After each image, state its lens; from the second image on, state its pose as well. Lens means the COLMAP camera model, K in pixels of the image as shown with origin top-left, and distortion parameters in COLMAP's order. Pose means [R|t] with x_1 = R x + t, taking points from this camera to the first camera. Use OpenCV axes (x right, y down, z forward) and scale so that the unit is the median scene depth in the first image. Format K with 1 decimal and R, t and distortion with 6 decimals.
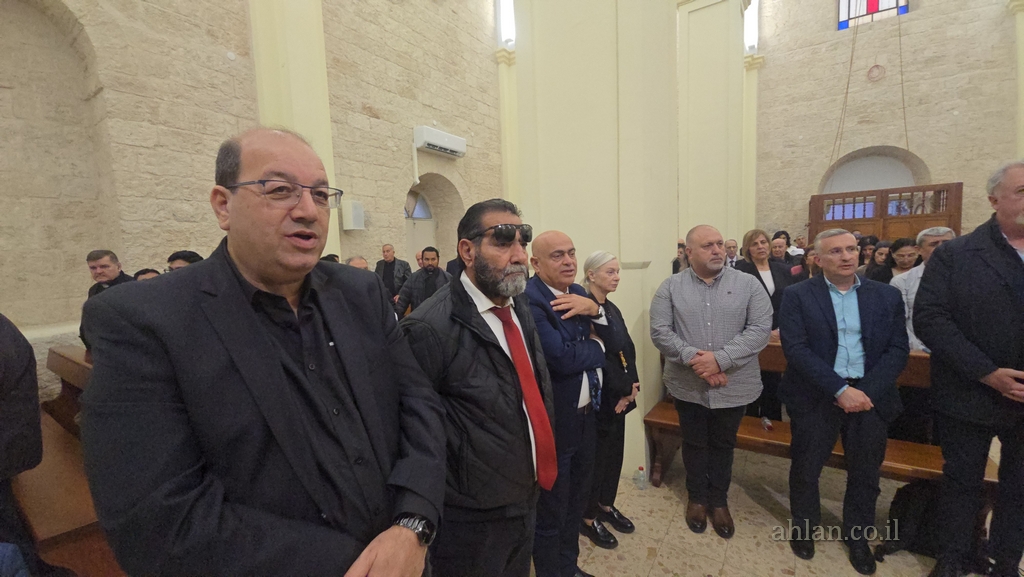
lens RADIAL K [[415.7, 0, 508.5], [0, 415.7, 289.4], [0, 0, 1]] dist [0.012821, -0.010512]
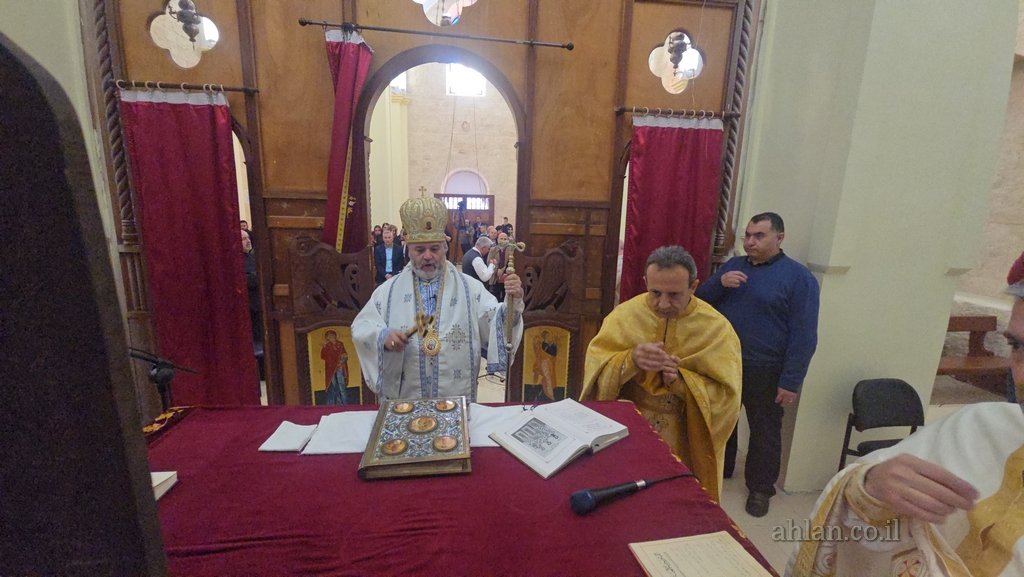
lens RADIAL K [[415.7, 0, 508.5], [0, 415.7, 289.4], [0, 0, 1]] dist [0.012821, -0.010512]
pose [[0.769500, -0.062007, 0.635629, -0.284735], [-0.002935, 0.994922, 0.100610, -0.005020], [-0.638640, -0.079284, 0.765411, -0.999170]]
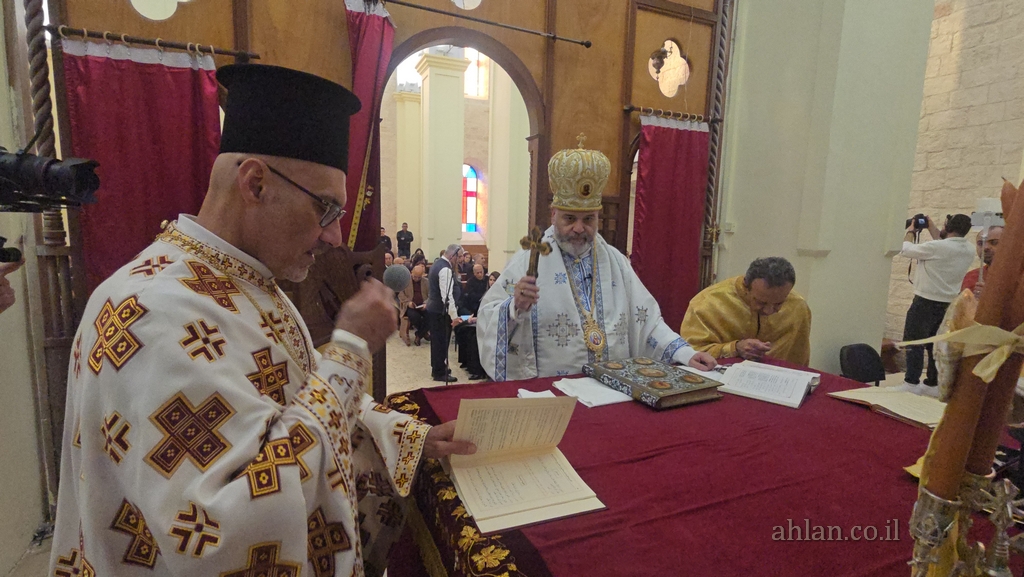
lens RADIAL K [[499.5, 0, 507.7], [0, 499.5, 288.2], [0, 0, 1]] dist [-0.000634, -0.000958]
pose [[0.539037, -0.058527, 0.840247, -0.496695], [0.023349, 0.998238, 0.054553, 0.019586], [-0.841959, -0.009787, 0.539453, -0.876874]]
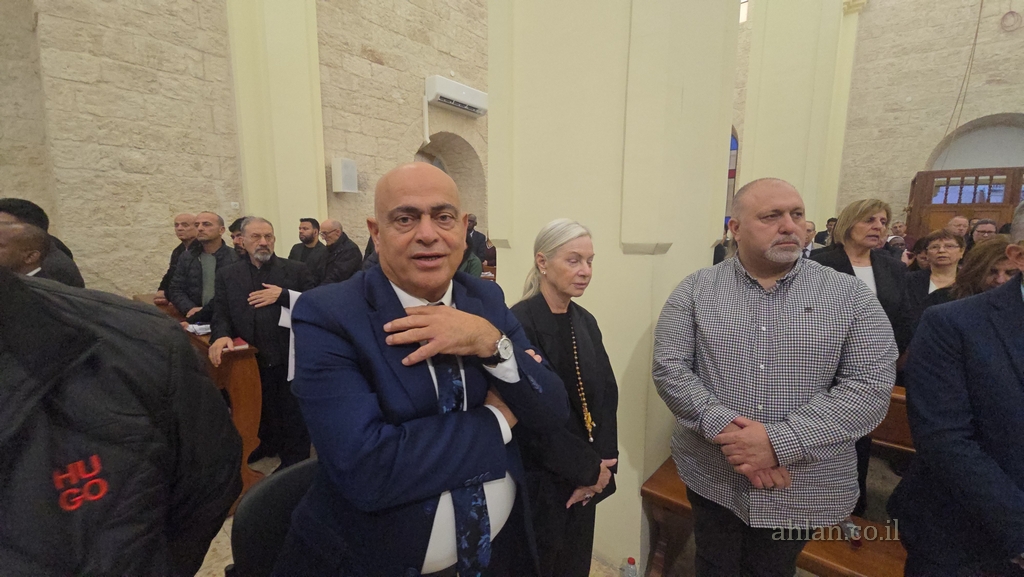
lens RADIAL K [[411.9, 0, 507.6], [0, 411.9, 289.2], [0, 0, 1]] dist [0.017245, -0.012536]
pose [[0.991588, 0.060647, -0.114345, 0.101031], [-0.054033, 0.996730, 0.060081, -0.013811], [0.117615, -0.053397, 0.991623, 0.209924]]
